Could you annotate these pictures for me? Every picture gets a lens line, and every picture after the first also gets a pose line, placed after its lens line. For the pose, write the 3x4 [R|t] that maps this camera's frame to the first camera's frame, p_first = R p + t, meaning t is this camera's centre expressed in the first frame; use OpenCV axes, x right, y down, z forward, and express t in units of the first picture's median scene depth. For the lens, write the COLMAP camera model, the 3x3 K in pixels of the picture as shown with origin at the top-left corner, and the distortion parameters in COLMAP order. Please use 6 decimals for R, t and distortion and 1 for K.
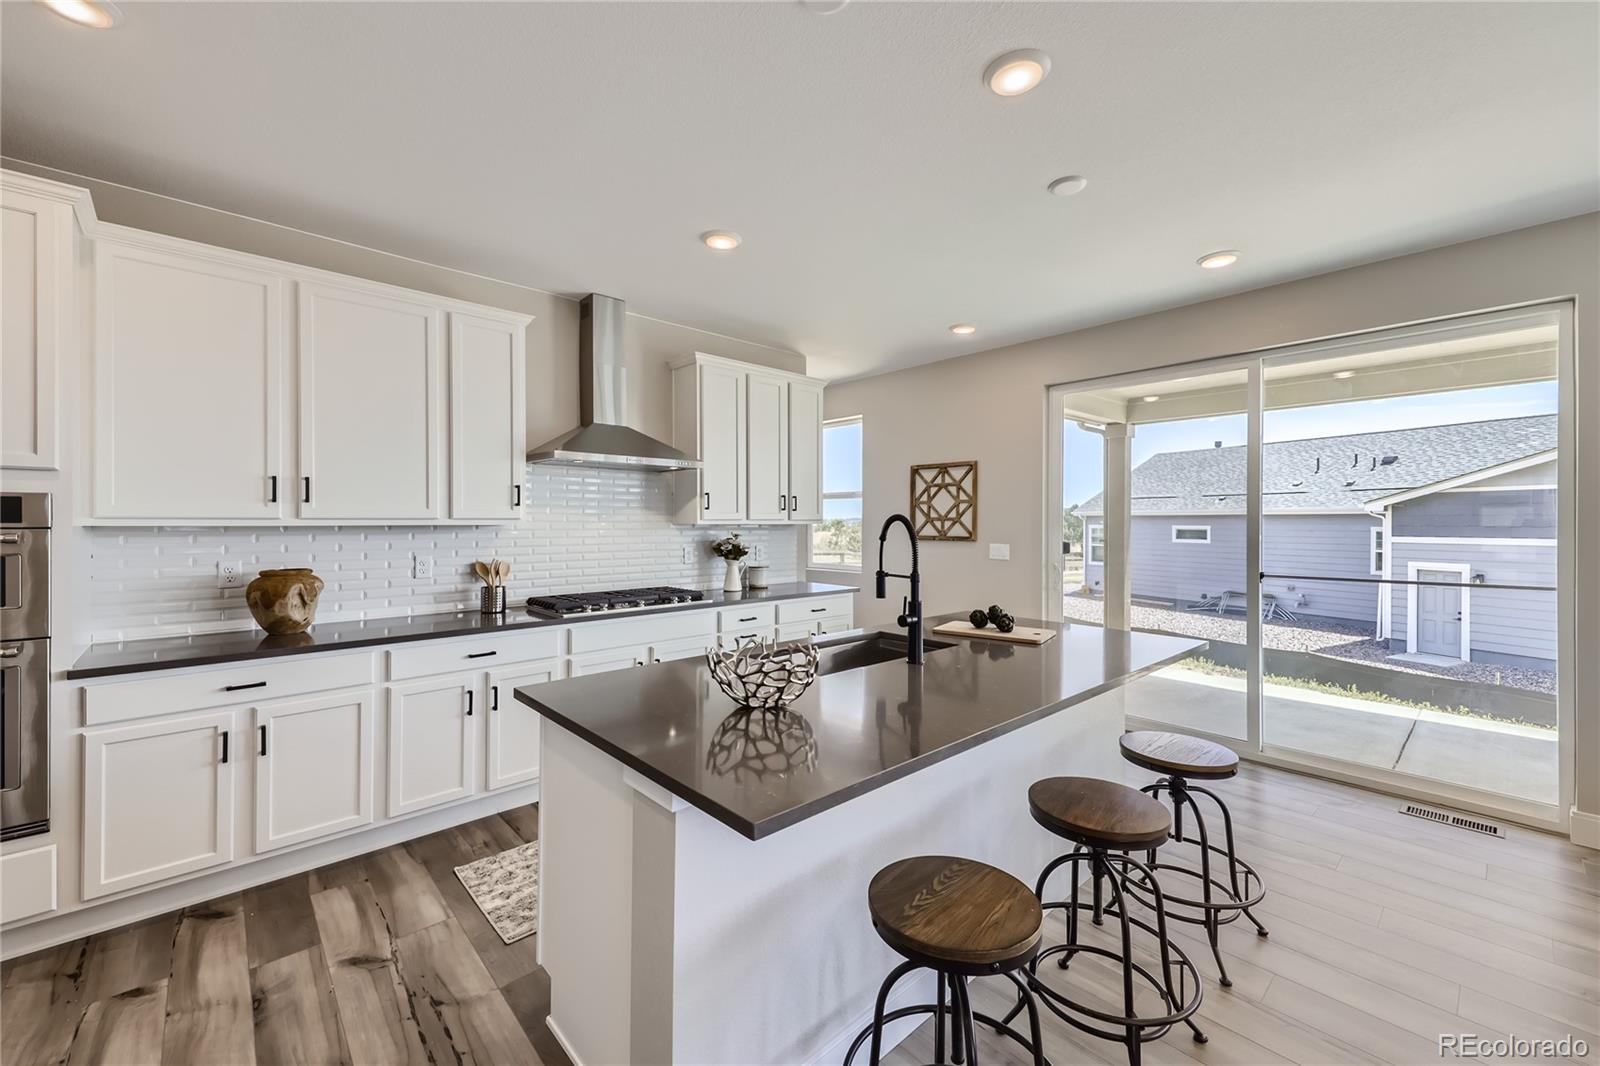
lens RADIAL K [[645.4, 0, 797.9], [0, 645.4, 531.0], [0, 0, 1]] dist [0.001728, -0.001031]
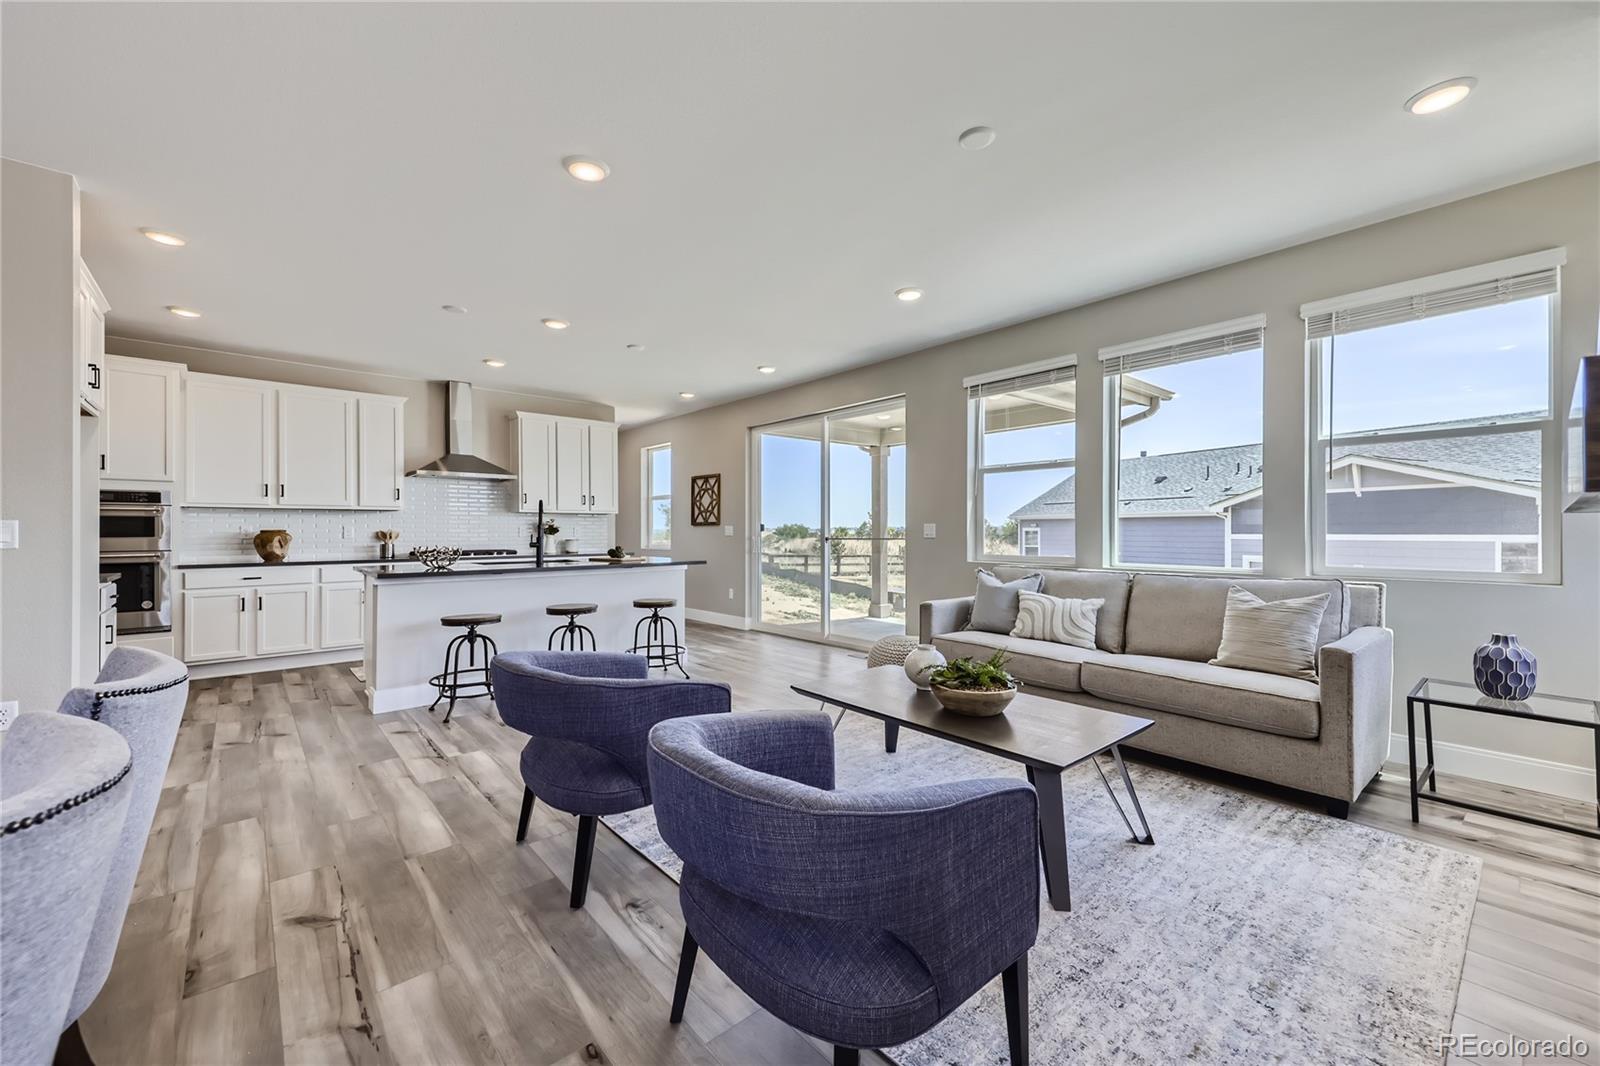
lens RADIAL K [[645.4, 0, 807.6], [0, 645.4, 534.0], [0, 0, 1]] dist [0.001728, -0.001031]
pose [[0.999996, -0.002617, -0.001083, 0.591275], [0.002609, 0.999968, -0.007625, 0.060383], [0.001103, 0.007622, 0.999970, -0.683408]]
